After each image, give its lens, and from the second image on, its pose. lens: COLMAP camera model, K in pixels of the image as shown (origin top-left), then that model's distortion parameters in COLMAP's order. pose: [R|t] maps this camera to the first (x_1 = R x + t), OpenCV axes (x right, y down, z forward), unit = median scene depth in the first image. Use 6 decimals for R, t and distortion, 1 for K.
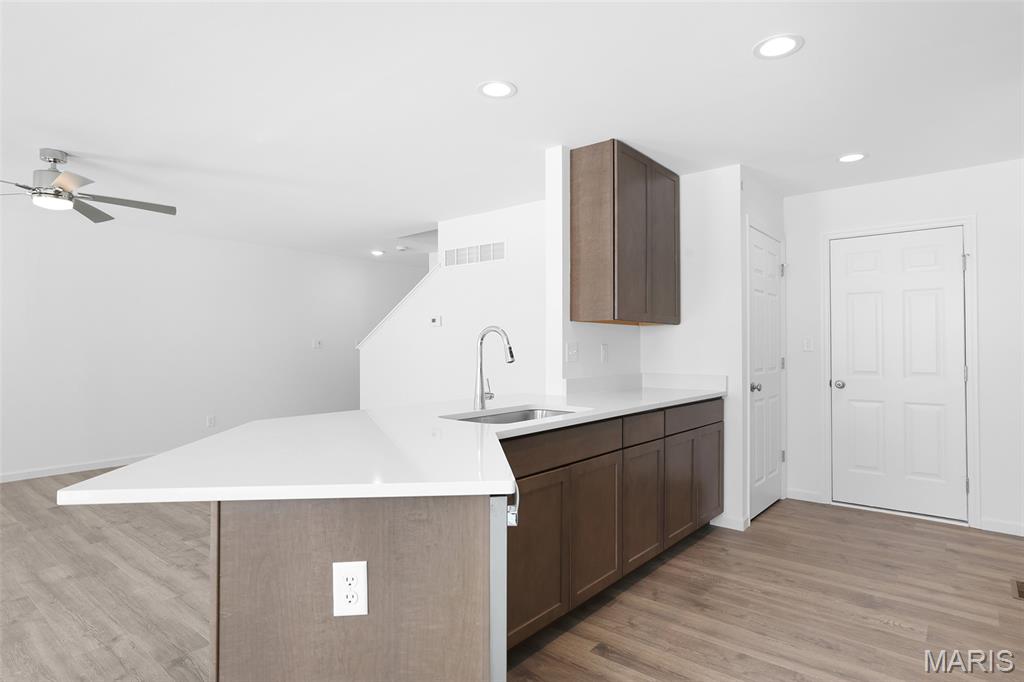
lens RADIAL K [[537.4, 0, 515.5], [0, 537.4, 344.3], [0, 0, 1]] dist [0.018934, 0.000978]
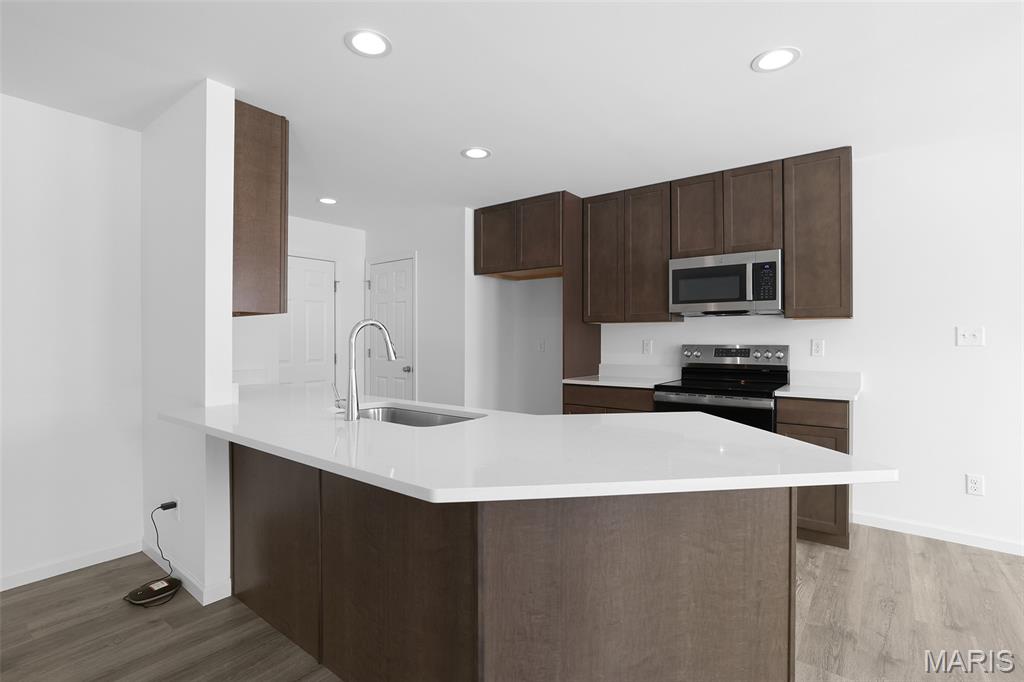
lens RADIAL K [[472.7, 0, 500.8], [0, 472.7, 337.1], [0, 0, 1]] dist [-0.060728, 0.019296]
pose [[-0.011176, 0.004765, 0.999926, -0.695472], [-0.002044, 0.999986, -0.004788, -0.000449], [-0.999935, -0.002098, -0.011167, 0.739071]]
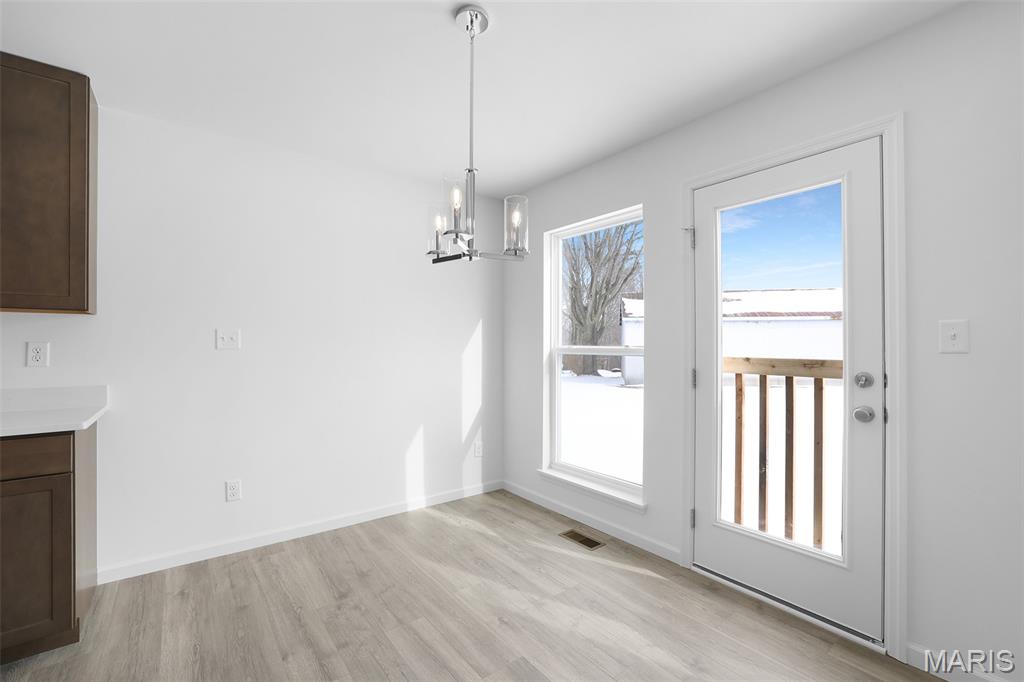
lens RADIAL K [[441.7, 0, 509.6], [0, 441.7, 344.0], [0, 0, 1]] dist [-0.002731, -0.000102]
pose [[-0.978097, 0.003614, 0.208119, -0.504859], [0.002425, 0.999979, -0.005968, 0.007440], [-0.208136, -0.005333, -0.978085, 0.504745]]
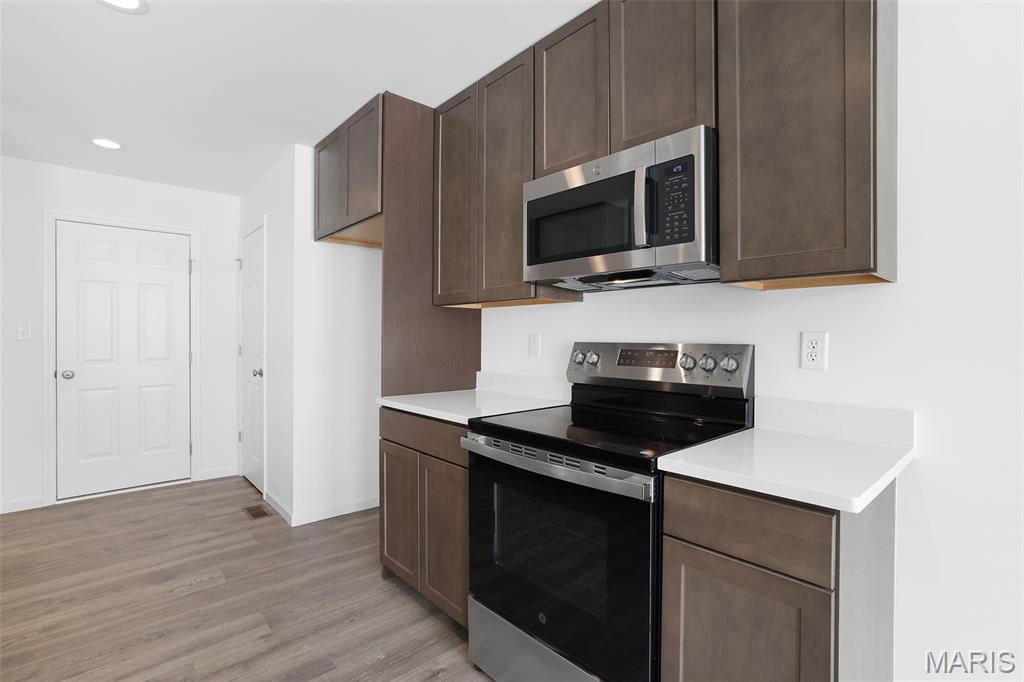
lens RADIAL K [[472.7, 0, 500.8], [0, 472.7, 337.1], [0, 0, 1]] dist [-0.060728, 0.019296]
pose [[0.145571, -0.000201, 0.989348, -0.117600], [-0.005367, 0.999985, 0.000993, 0.005194], [-0.989333, -0.005455, 0.145568, 0.206307]]
